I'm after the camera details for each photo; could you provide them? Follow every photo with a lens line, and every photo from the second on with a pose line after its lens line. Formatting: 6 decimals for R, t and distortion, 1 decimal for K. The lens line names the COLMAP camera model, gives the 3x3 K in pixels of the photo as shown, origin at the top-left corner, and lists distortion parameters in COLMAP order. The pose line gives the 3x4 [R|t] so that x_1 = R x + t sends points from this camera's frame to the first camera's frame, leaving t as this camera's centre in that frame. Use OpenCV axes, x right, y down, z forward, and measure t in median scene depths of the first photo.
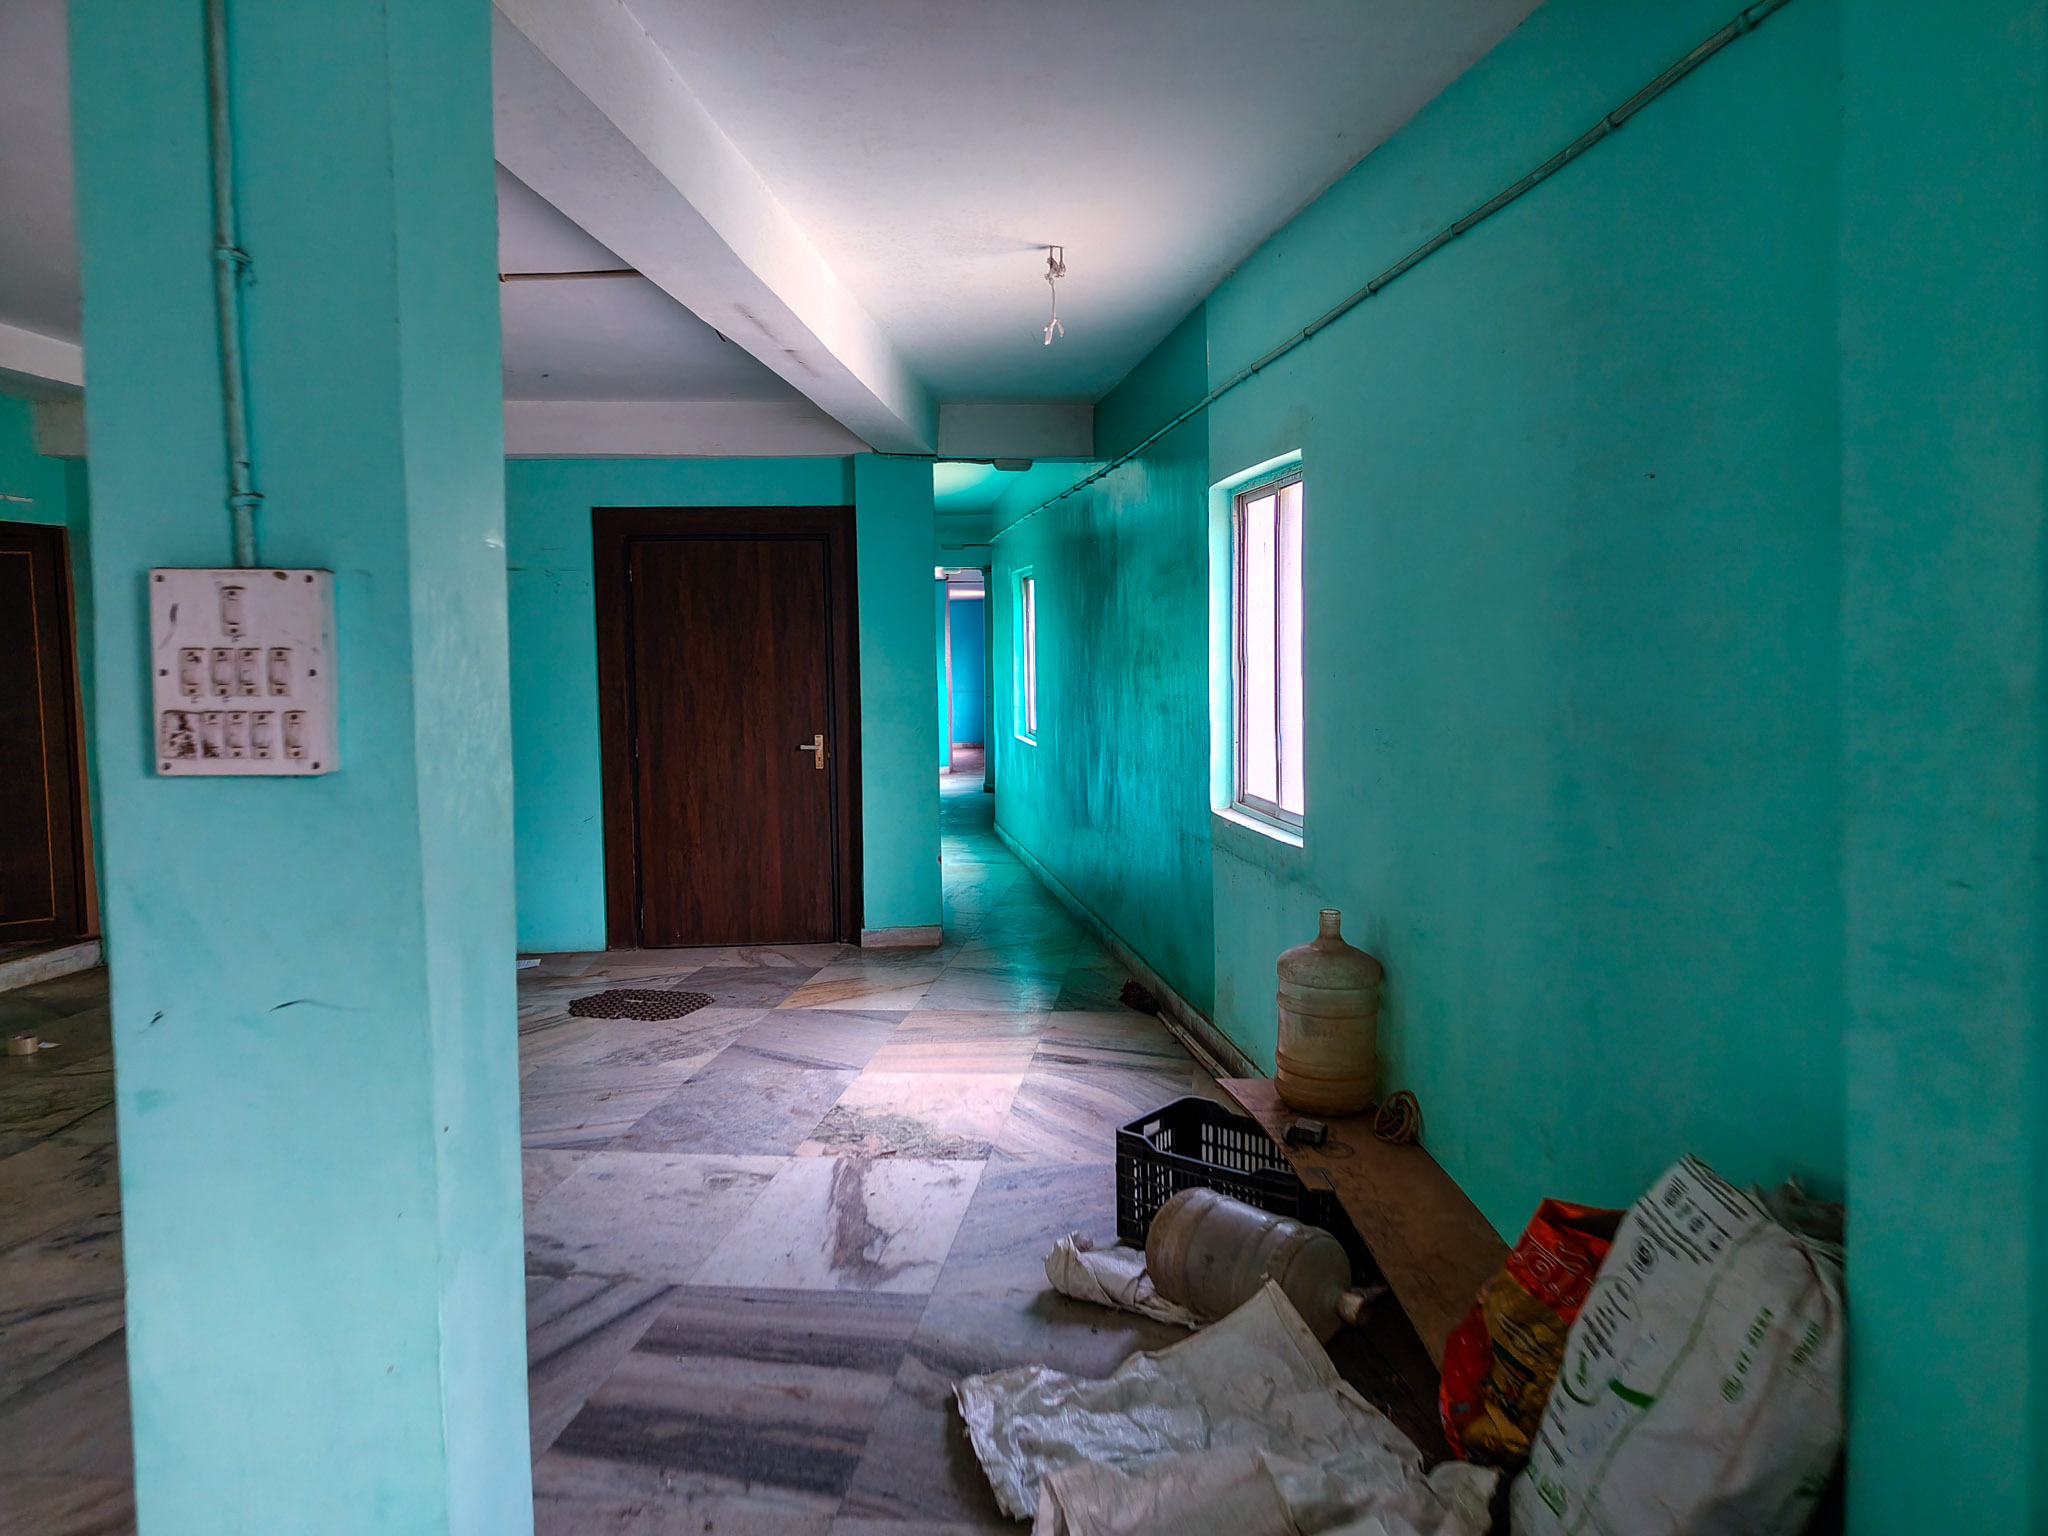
lens RADIAL K [[1473.1, 0, 1036.4], [0, 1473.1, 753.1], [0, 0, 1]] dist [0.009126, 0.001434]
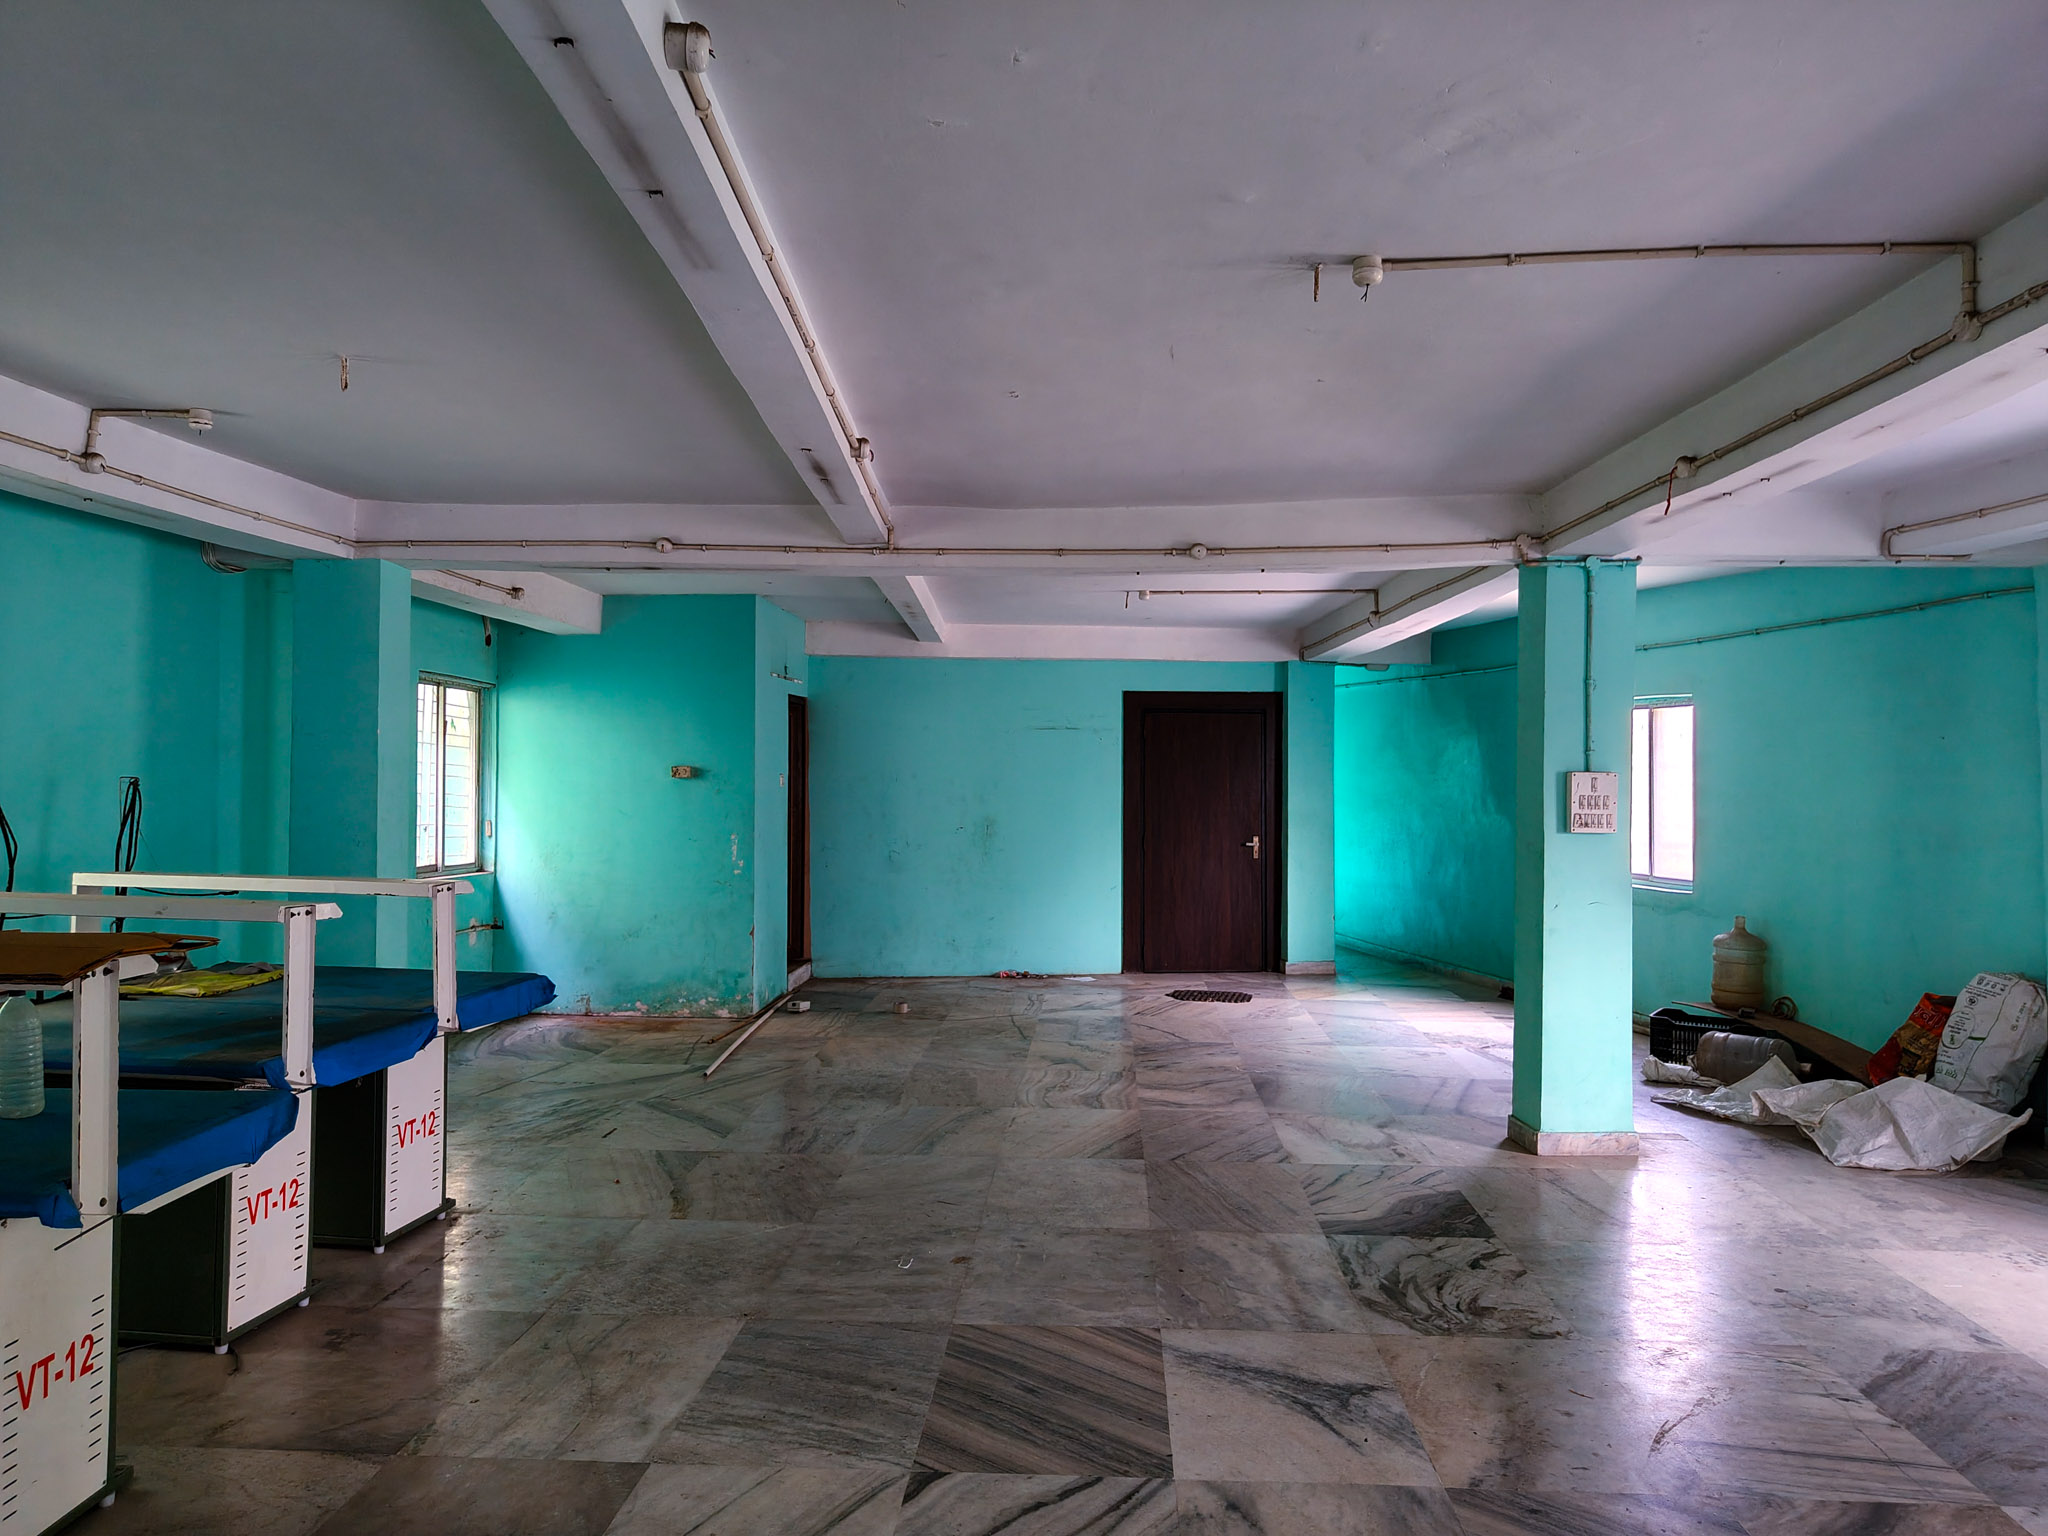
lens RADIAL K [[1436.7, 0, 1024.5], [0, 1436.7, 764.6], [0, 0, 1]] dist [-0.007238, -0.006312]
pose [[0.999411, 0.016258, 0.030227, -1.361671], [-0.013985, 0.997164, -0.073948, 0.085052], [-0.031344, 0.073482, 0.996804, -1.586792]]
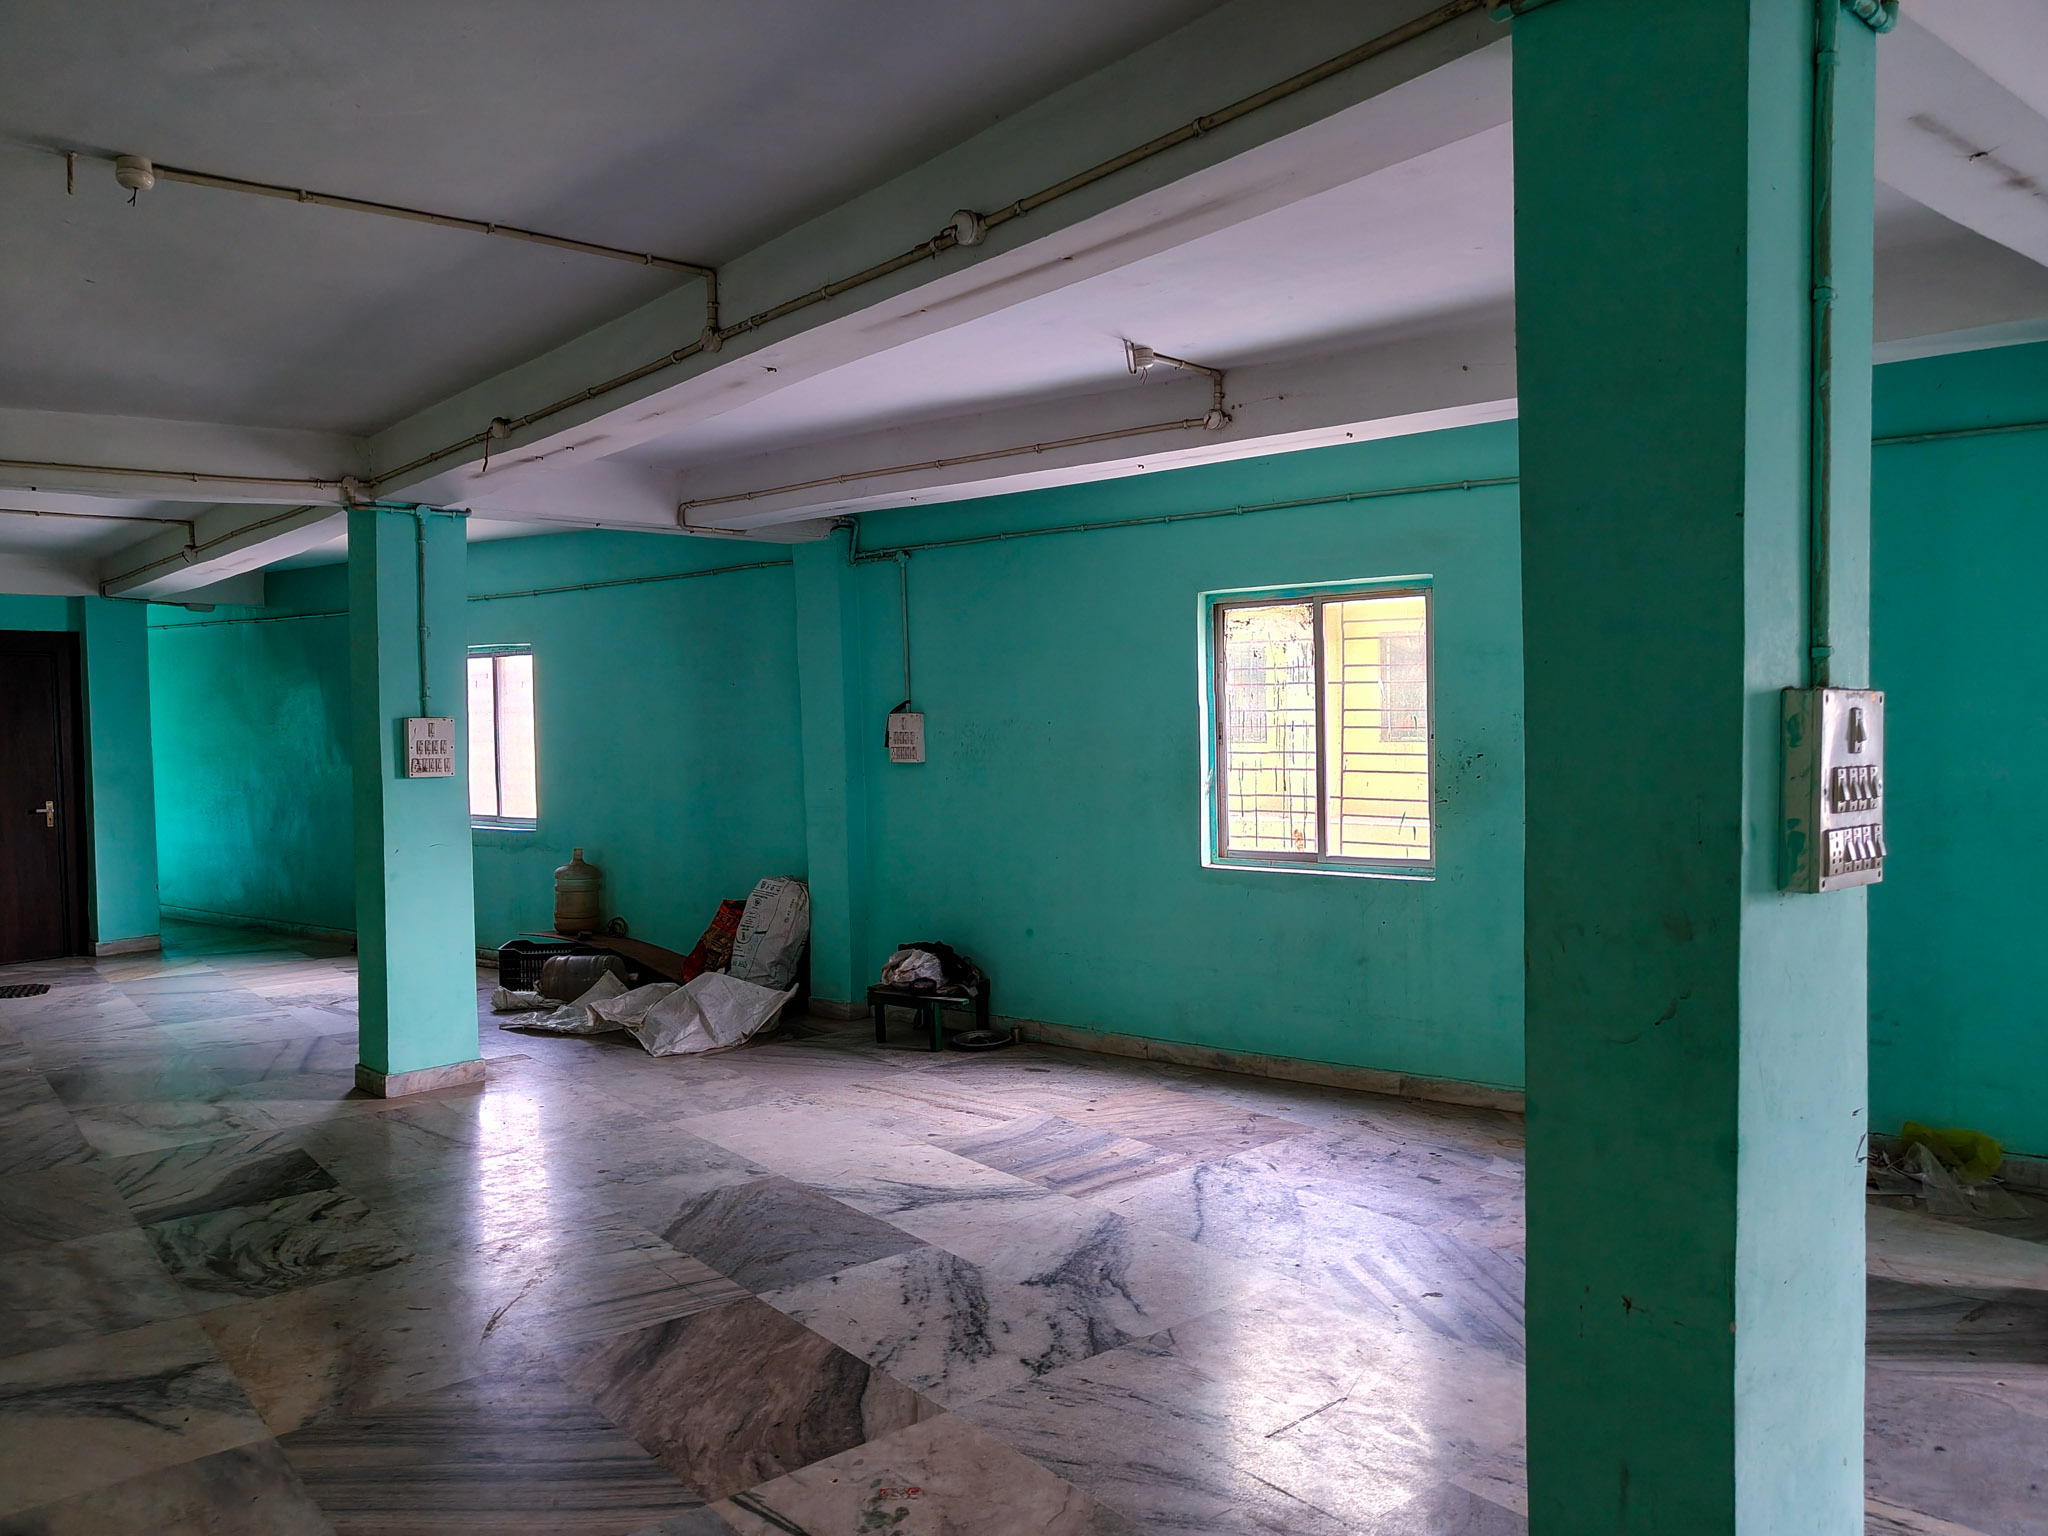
lens RADIAL K [[1436.8, 0, 1016.2], [0, 1436.8, 773.6], [0, 0, 1]] dist [0.004769, -0.001923]
pose [[0.712735, -0.027100, 0.700910, -1.349891], [0.053986, 0.998409, -0.016294, 0.095931], [-0.699353, 0.049453, 0.713063, -1.670422]]
